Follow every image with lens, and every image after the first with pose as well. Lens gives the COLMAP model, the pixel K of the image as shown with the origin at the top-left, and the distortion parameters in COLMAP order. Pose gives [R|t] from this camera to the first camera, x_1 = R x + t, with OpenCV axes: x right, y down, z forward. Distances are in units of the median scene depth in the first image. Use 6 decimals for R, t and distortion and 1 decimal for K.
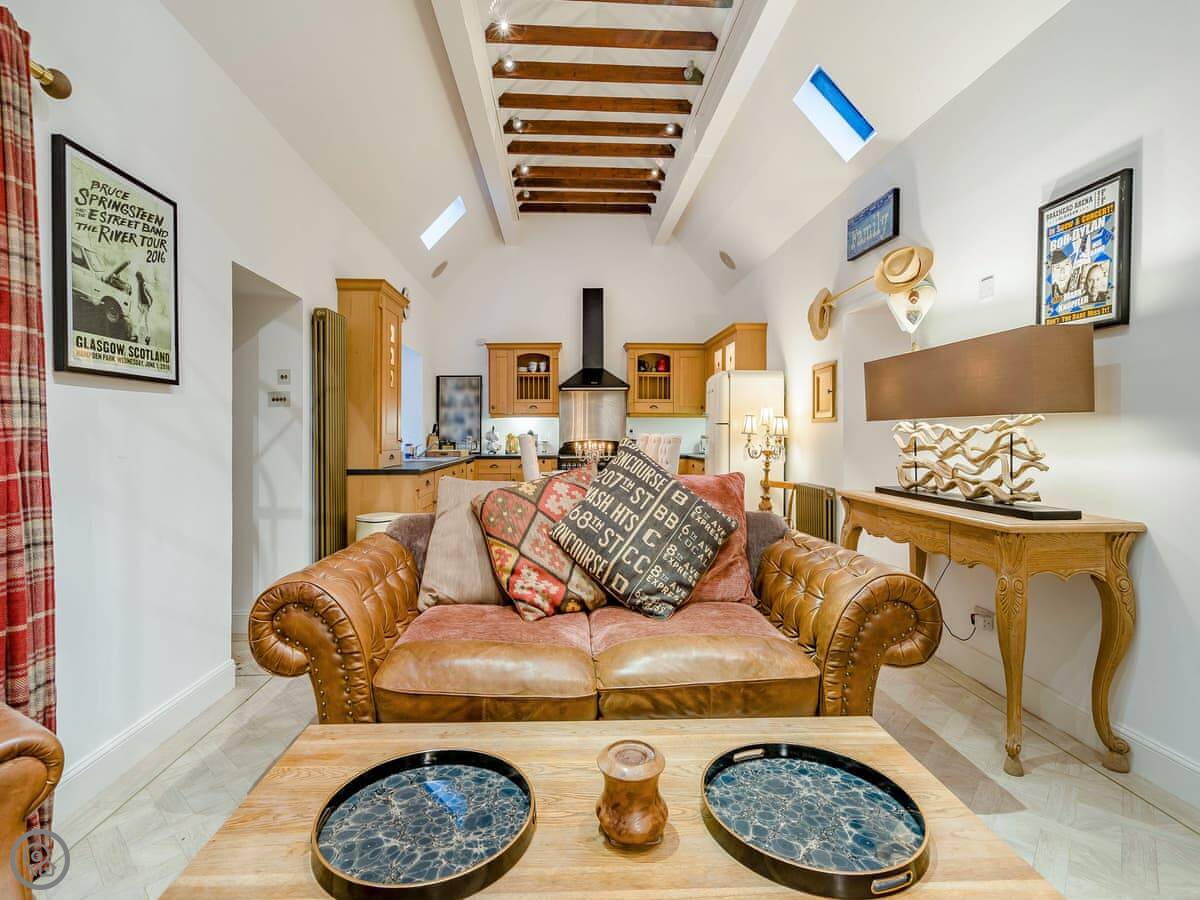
lens RADIAL K [[602.6, 0, 599.9], [0, 602.6, 434.1], [0, 0, 1]] dist [0.002113, 0.001050]
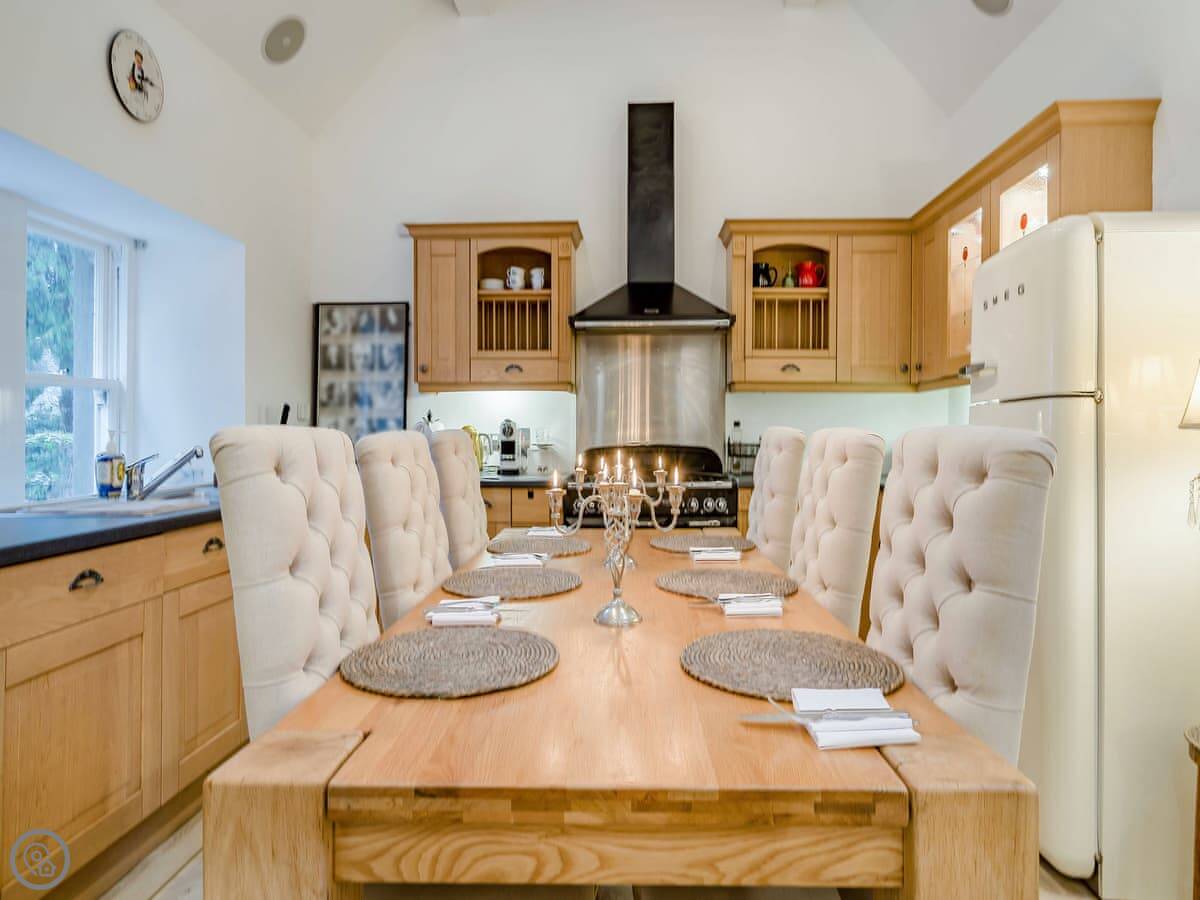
lens RADIAL K [[709.8, 0, 618.3], [0, 709.8, 428.9], [0, 0, 1]] dist [-0.001864, 0.017609]
pose [[0.996166, 0.002335, -0.087452, 0.021142], [-0.002410, 0.999997, -0.000760, -0.000559], [0.087450, 0.000968, 0.996168, 0.925778]]
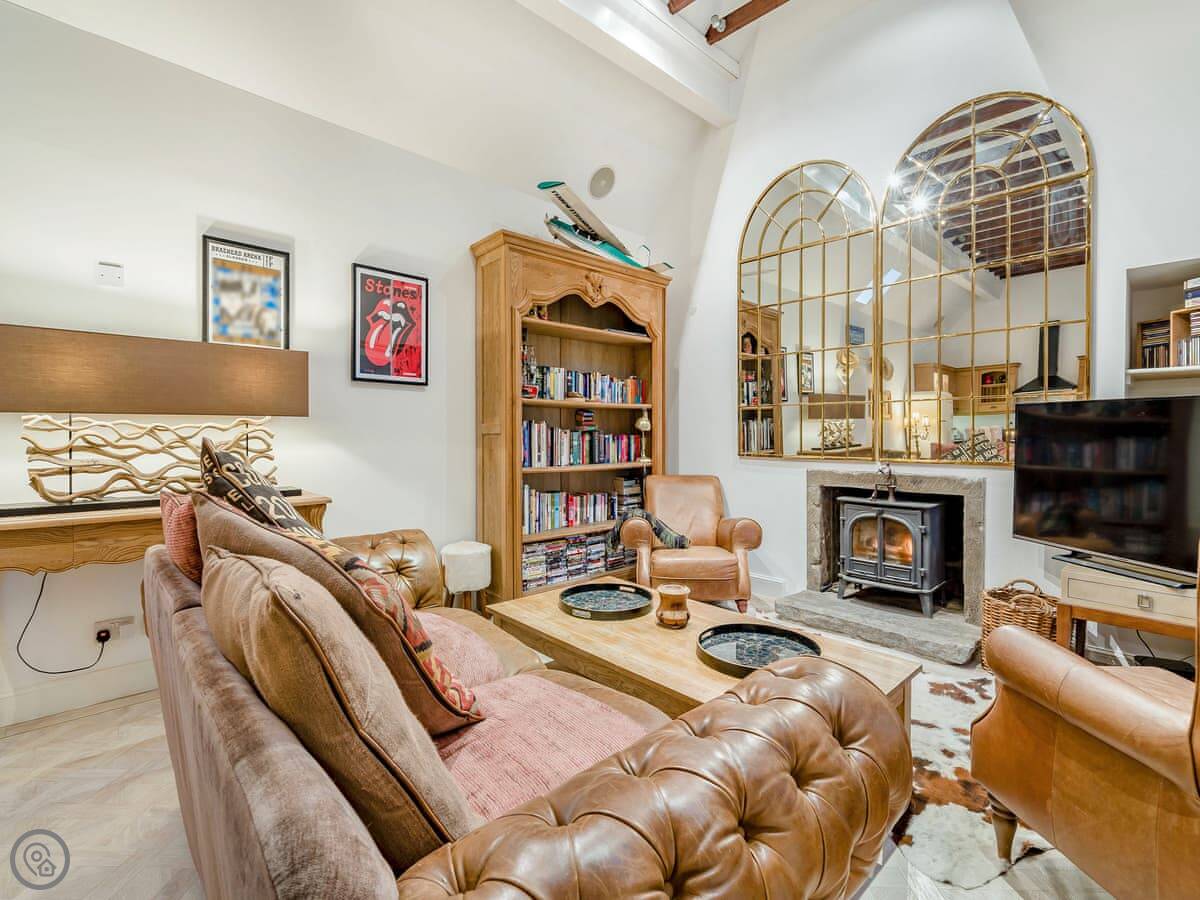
lens RADIAL K [[553.8, 0, 593.3], [0, 553.8, 443.6], [0, 0, 1]] dist [0.001762, 0.000511]
pose [[-0.631660, -0.015055, 0.775100, -0.400866], [0.000859, 0.999797, 0.020119, 0.001421], [-0.775245, 0.013374, -0.631519, 0.775187]]
